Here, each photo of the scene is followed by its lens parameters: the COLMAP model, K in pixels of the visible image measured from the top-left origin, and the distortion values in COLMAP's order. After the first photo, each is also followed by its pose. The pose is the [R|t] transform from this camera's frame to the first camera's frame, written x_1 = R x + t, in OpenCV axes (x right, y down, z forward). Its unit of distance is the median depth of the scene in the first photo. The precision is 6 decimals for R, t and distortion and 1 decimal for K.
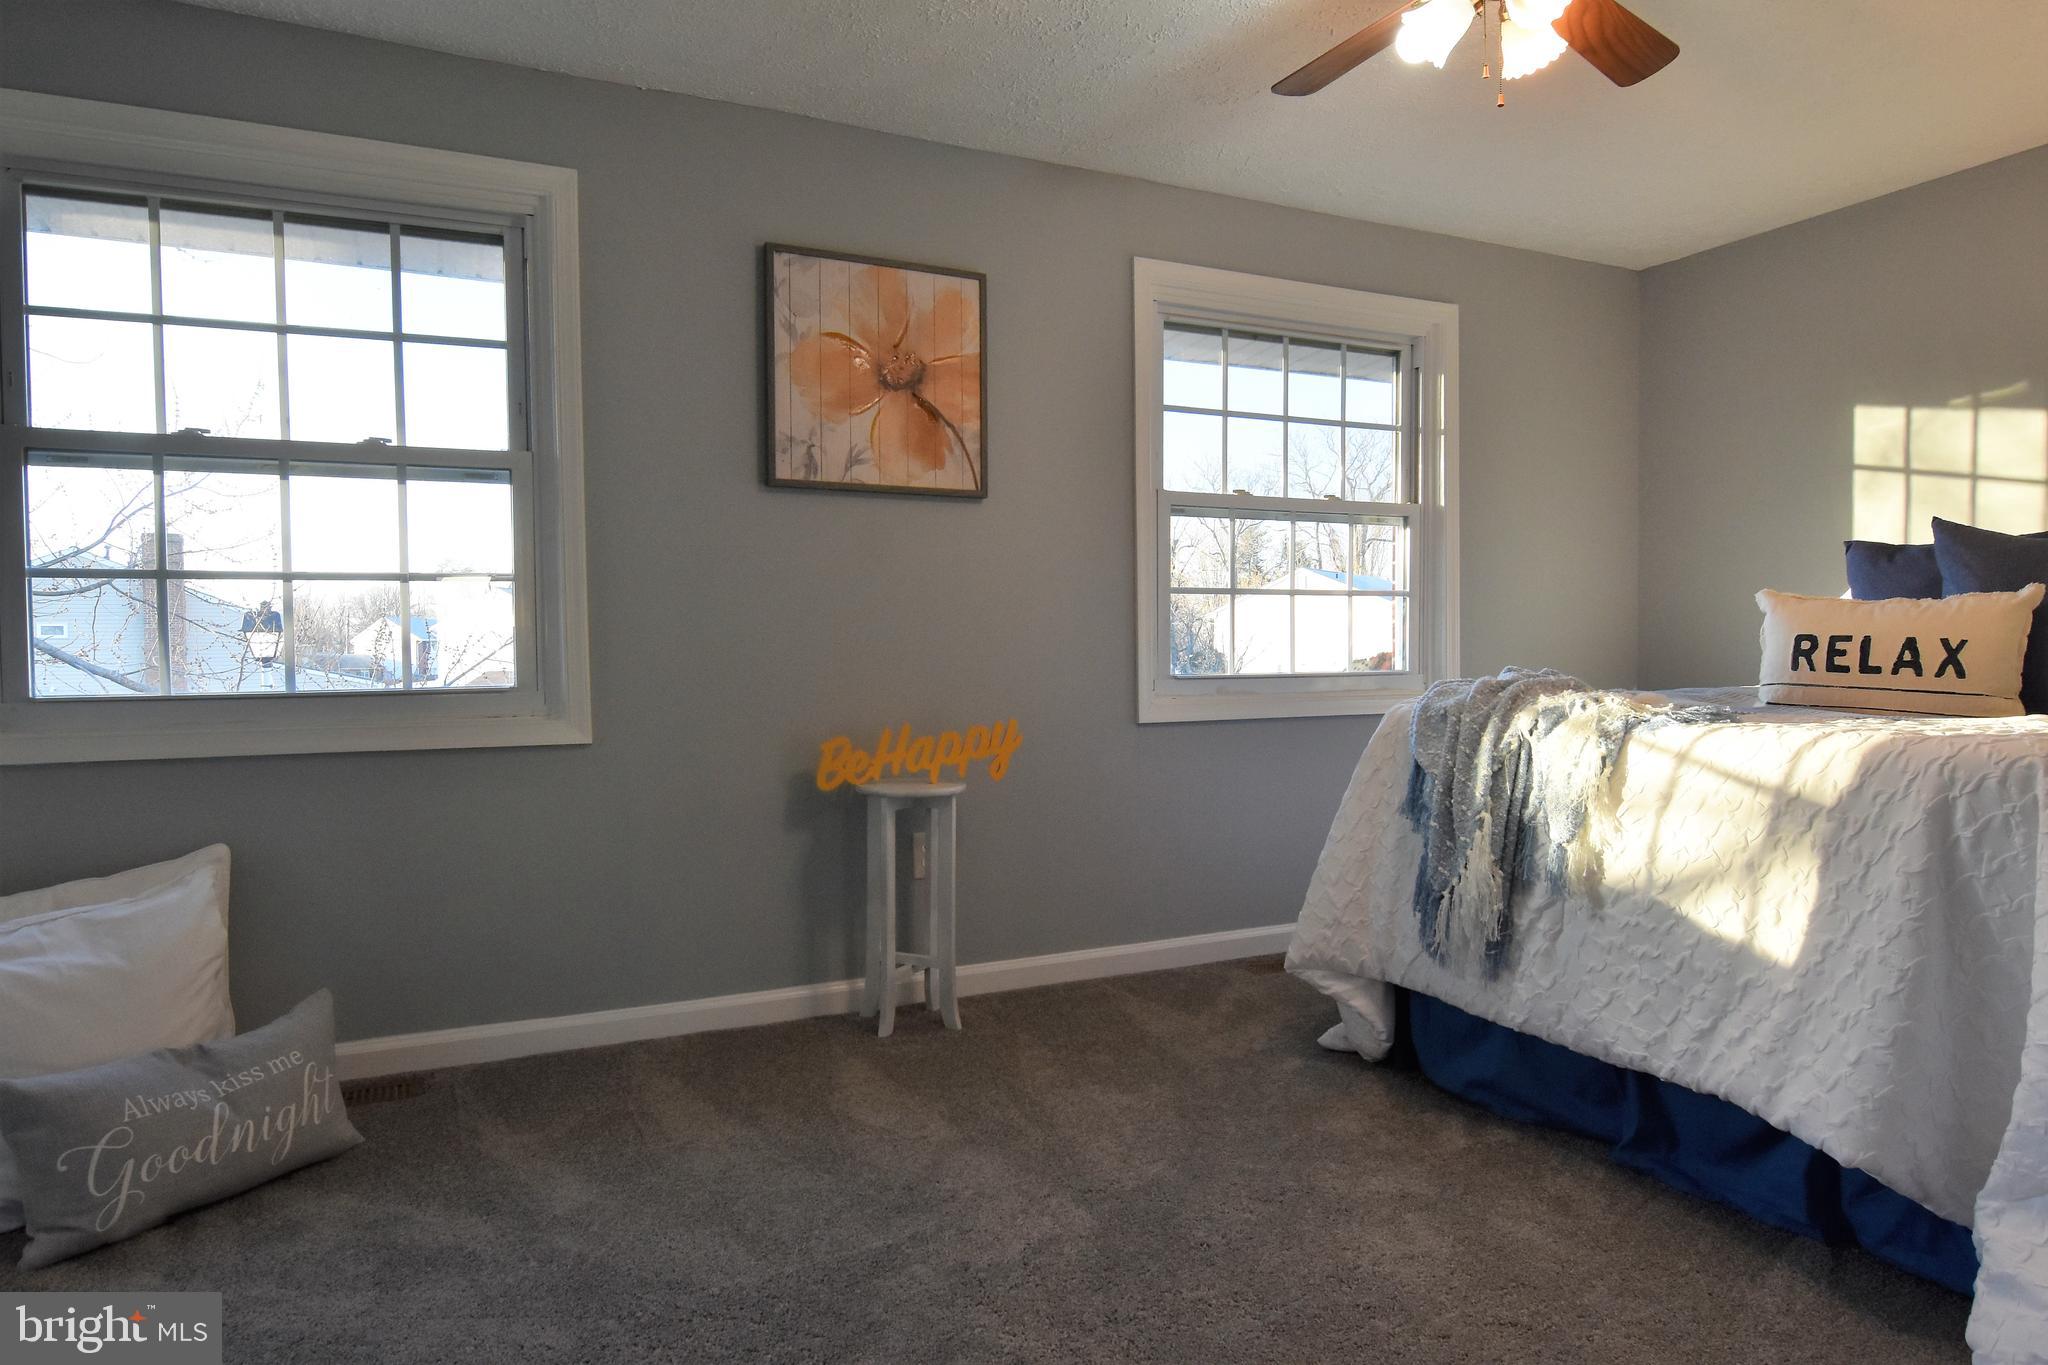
lens RADIAL K [[1264.2, 0, 1015.6], [0, 1264.2, 676.6], [0, 0, 1]] dist [0.005838, -0.022882]
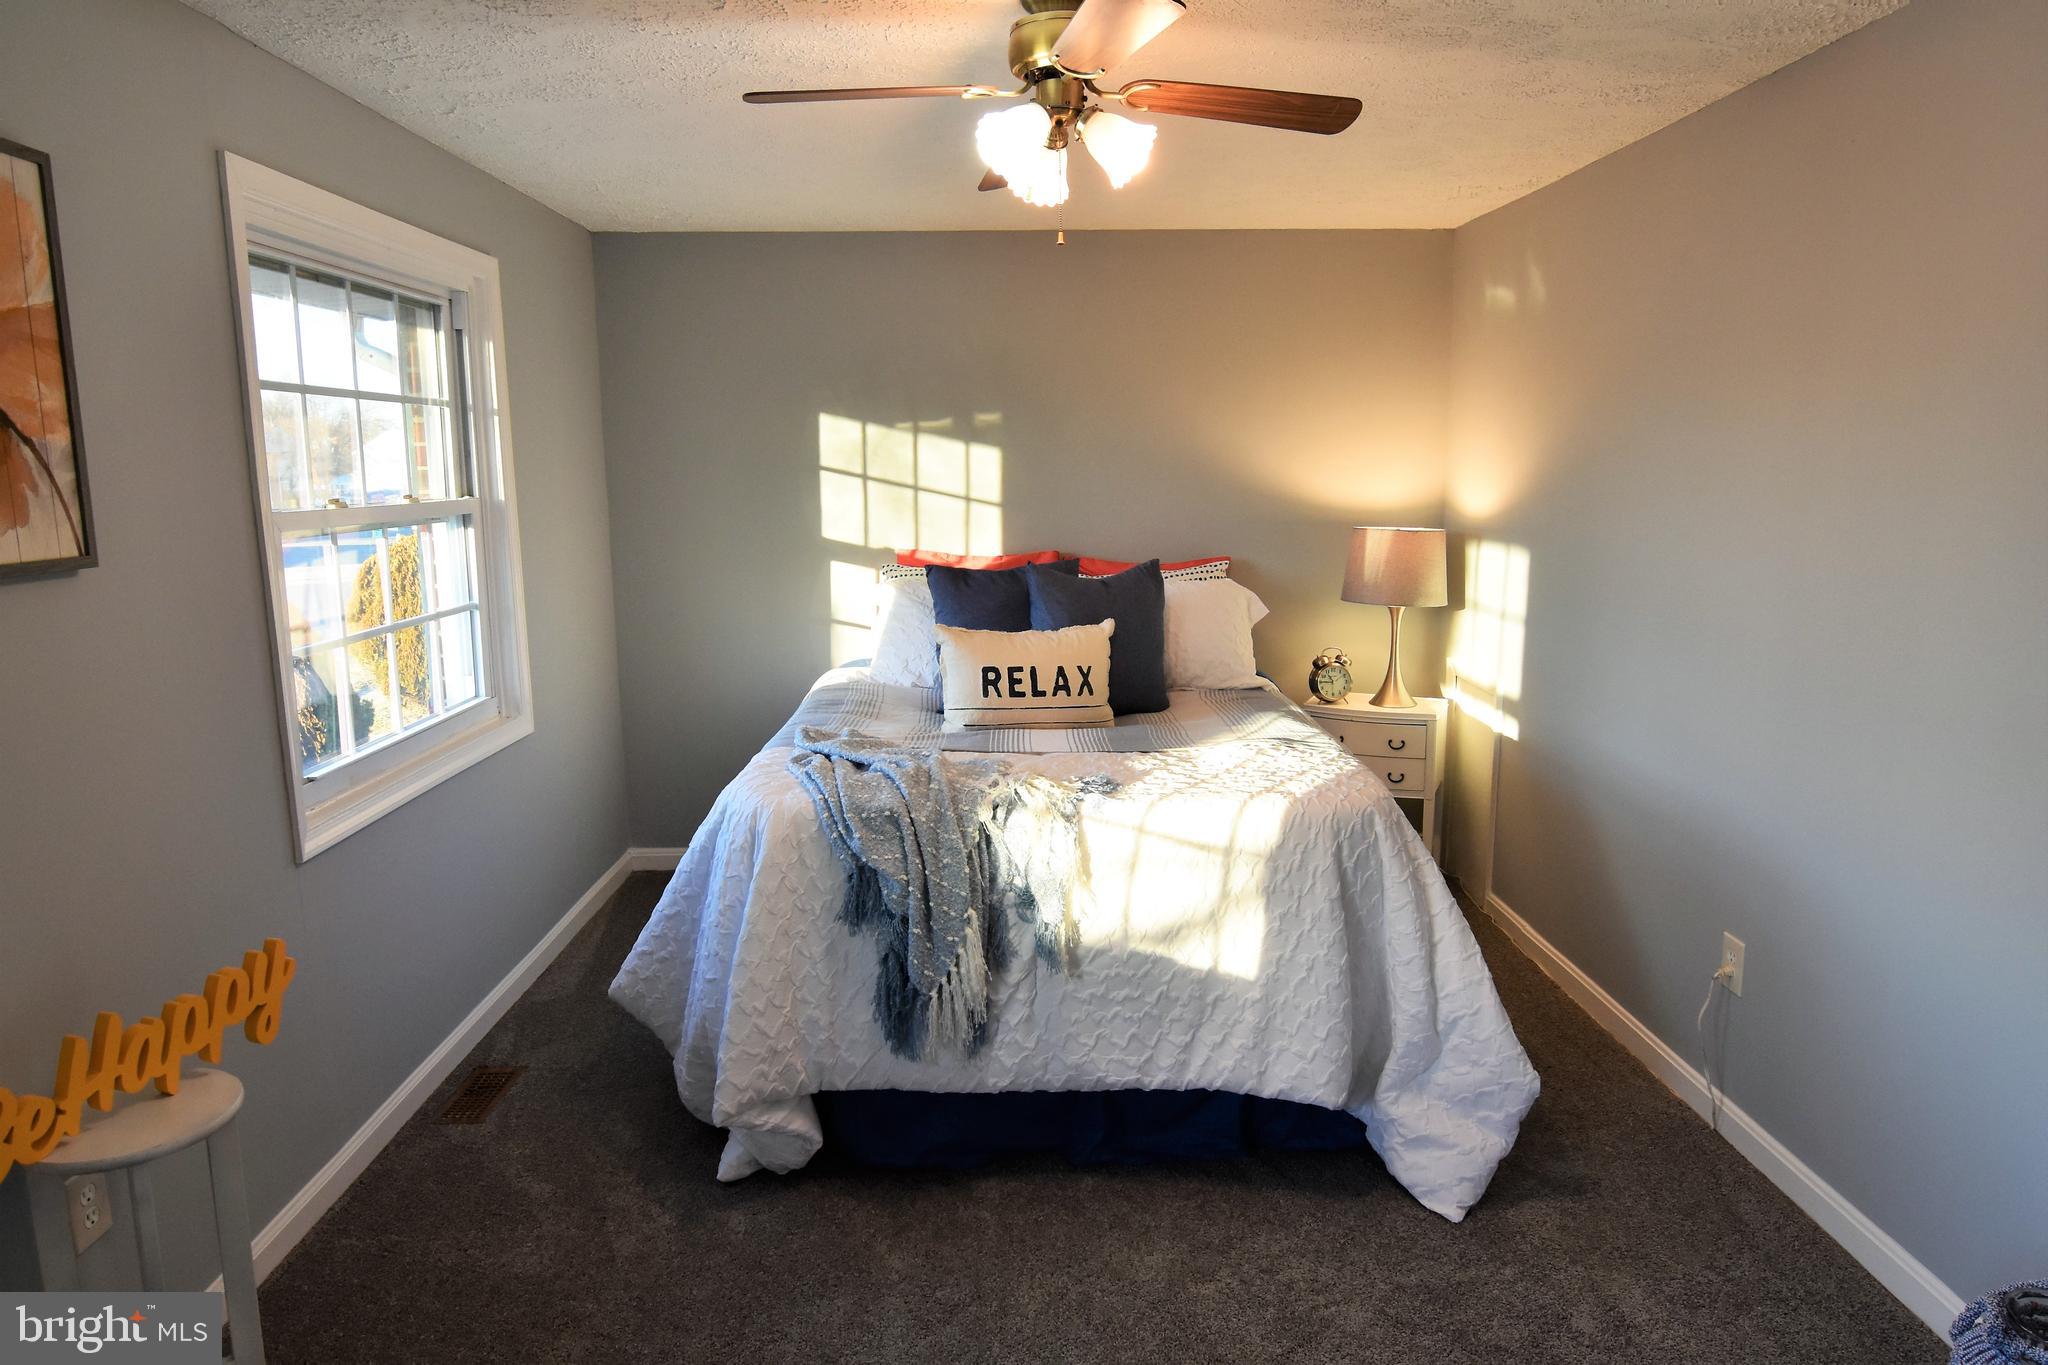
lens RADIAL K [[1264.2, 0, 1026.8], [0, 1264.2, 694.6], [0, 0, 1]] dist [0.005838, -0.022882]
pose [[0.409345, -0.162086, 0.897867, -0.409671], [0.020931, 0.985503, 0.168364, -0.191520], [-0.912140, -0.050125, 0.406803, 0.435570]]
